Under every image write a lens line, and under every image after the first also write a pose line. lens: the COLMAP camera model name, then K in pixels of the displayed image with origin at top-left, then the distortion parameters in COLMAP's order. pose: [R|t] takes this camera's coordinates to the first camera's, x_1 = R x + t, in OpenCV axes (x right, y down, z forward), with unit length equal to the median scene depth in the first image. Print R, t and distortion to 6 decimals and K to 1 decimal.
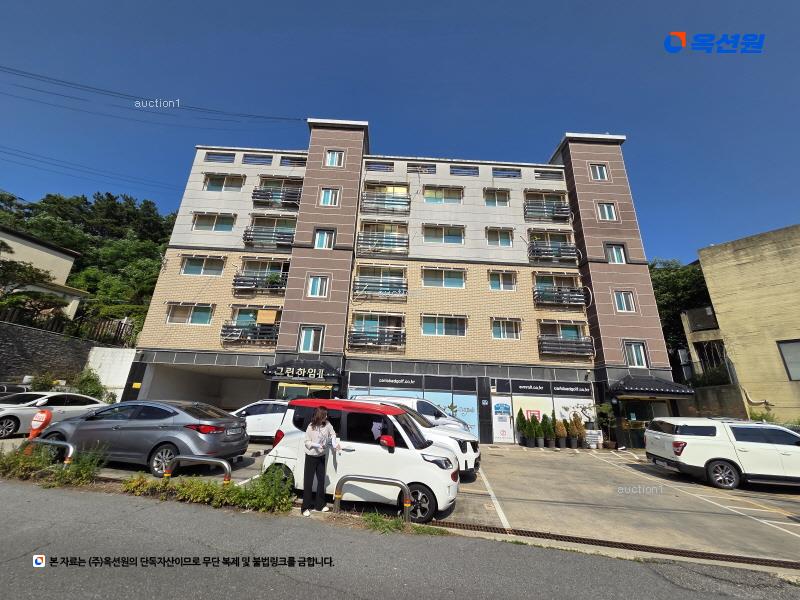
lens RADIAL K [[325.5, 0, 401.5], [0, 325.5, 302.1], [0, 0, 1]] dist [0.006432, -0.002818]
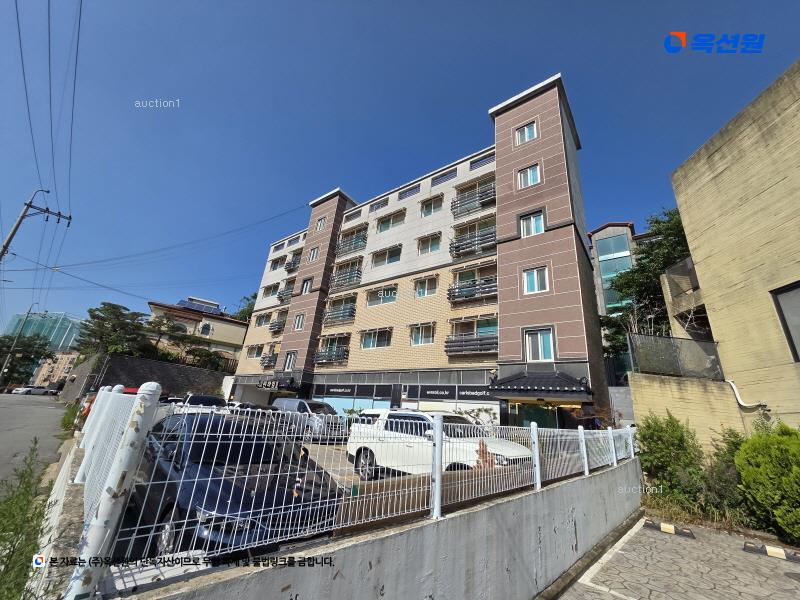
lens RADIAL K [[325.5, 0, 398.5], [0, 325.5, 301.5], [0, 0, 1]] dist [0.006432, -0.002818]
pose [[0.780309, -0.194150, -0.594494, 0.880082], [0.137289, 0.980582, -0.140038, 0.114025], [0.610139, 0.027656, 0.791812, 0.167333]]
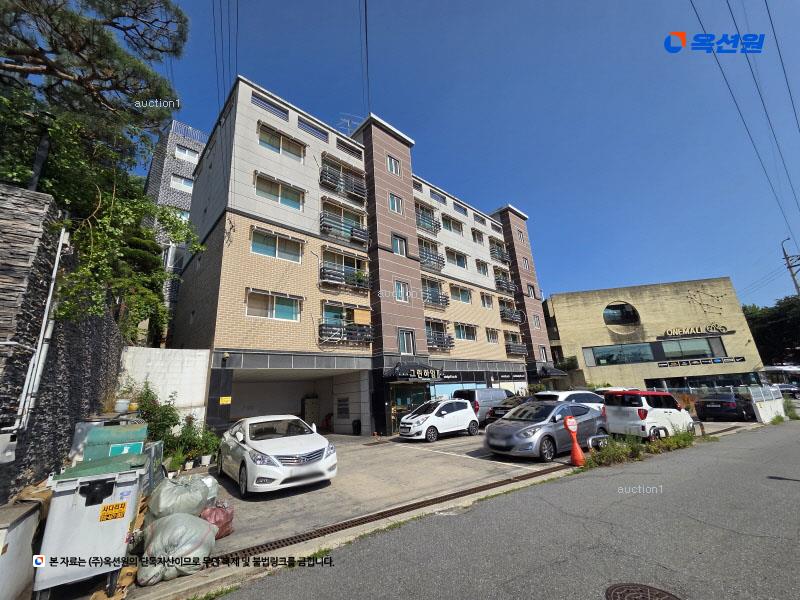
lens RADIAL K [[325.5, 0, 396.0], [0, 325.5, 301.0], [0, 0, 1]] dist [0.006432, -0.002818]
pose [[0.757798, 0.099076, 0.644924, -0.936092], [-0.122286, 0.992456, -0.008776, -0.005830], [-0.640928, -0.072215, 0.764197, 0.195646]]
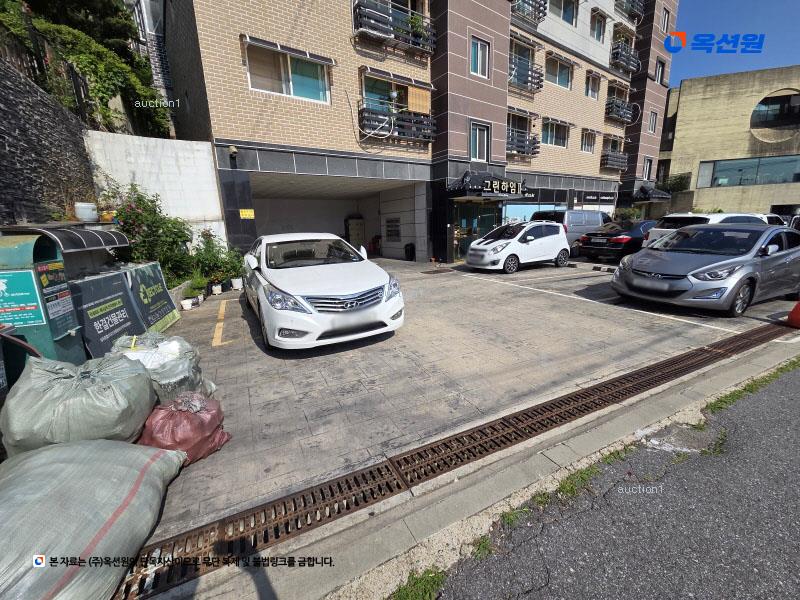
lens RADIAL K [[325.5, 0, 397.8], [0, 325.5, 300.2], [0, 0, 1]] dist [0.006432, -0.002818]
pose [[0.830144, -0.193773, 0.522793, -0.846907], [-0.112579, 0.860094, 0.497558, 0.068231], [-0.546065, -0.471901, 0.692187, 0.366027]]
